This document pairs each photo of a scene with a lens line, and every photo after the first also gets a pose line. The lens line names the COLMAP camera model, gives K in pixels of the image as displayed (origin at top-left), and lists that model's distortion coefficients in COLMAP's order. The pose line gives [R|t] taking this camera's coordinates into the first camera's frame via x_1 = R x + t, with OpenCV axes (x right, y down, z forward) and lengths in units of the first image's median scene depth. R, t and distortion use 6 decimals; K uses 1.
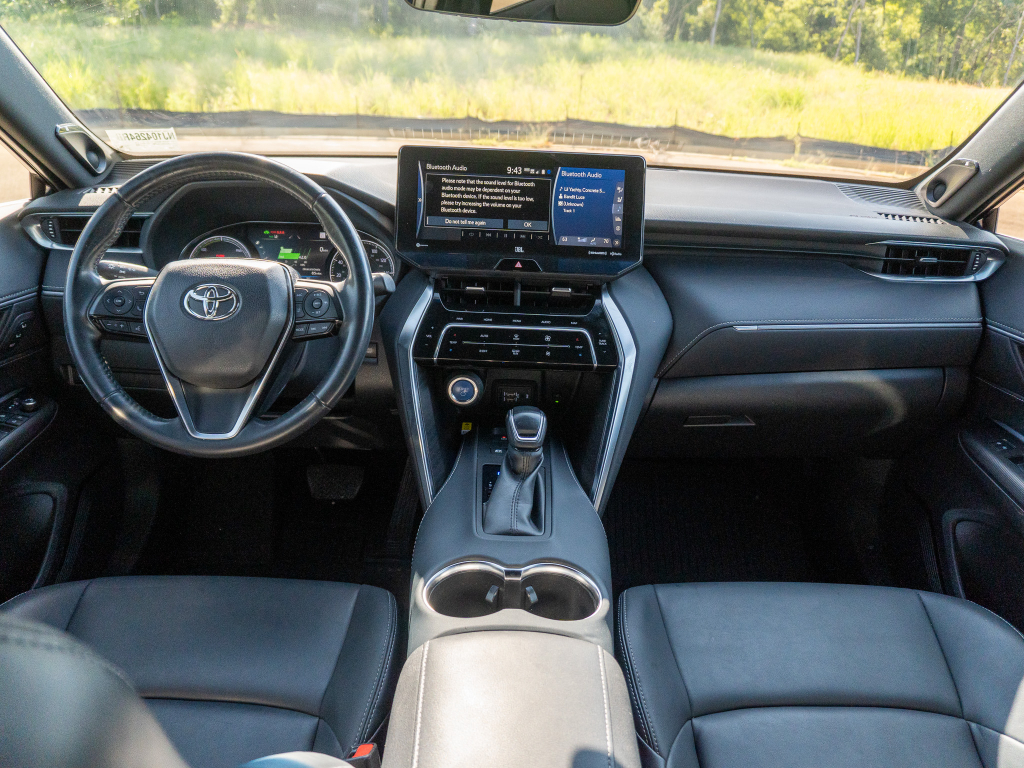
lens RADIAL K [[769.4, 0, 513.5], [0, 769.4, 384.7], [0, 0, 1]] dist [-0.014805, -0.001955]
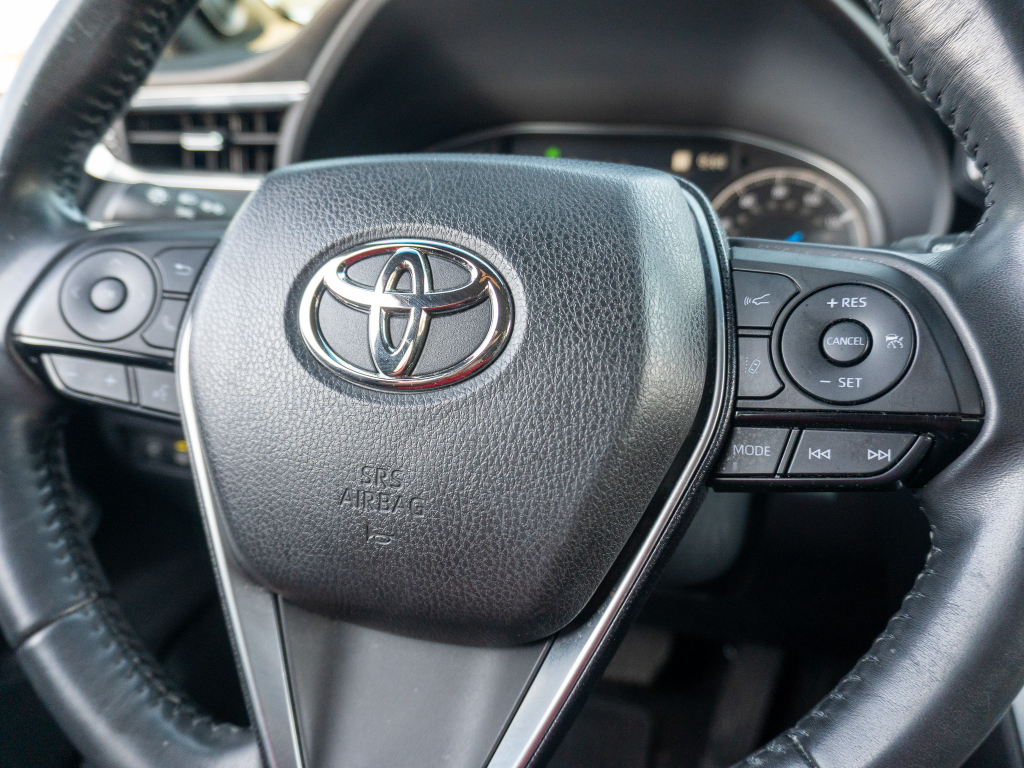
lens RADIAL K [[769.4, 0, 512.2], [0, 769.4, 384.9], [0, 0, 1]] dist [-0.014805, -0.001955]
pose [[0.963257, 0.070602, -0.259135, -0.245098], [-0.075162, 0.997141, -0.007719, -0.071171], [0.257850, 0.026912, 0.965810, 0.643195]]
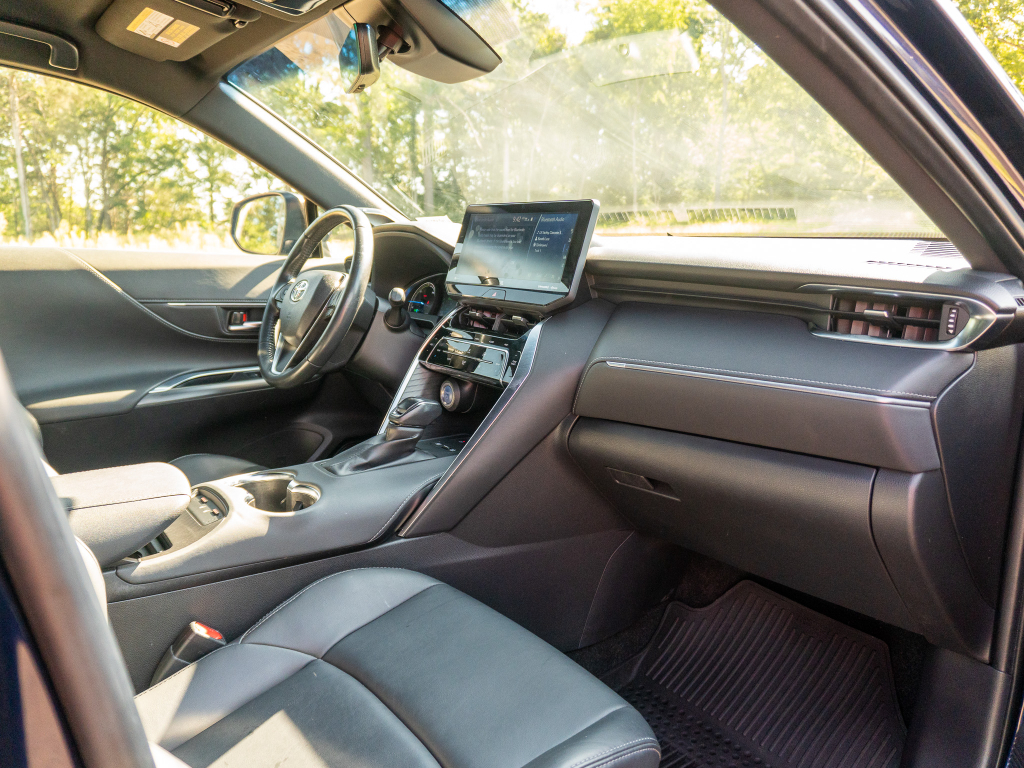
lens RADIAL K [[769.4, 0, 511.6], [0, 769.4, 386.0], [0, 0, 1]] dist [-0.014805, -0.001955]
pose [[0.627782, 0.123028, -0.768605, 0.950018], [-0.240879, 0.969666, -0.041535, 0.023230], [0.740180, 0.211216, 0.638374, 0.293229]]
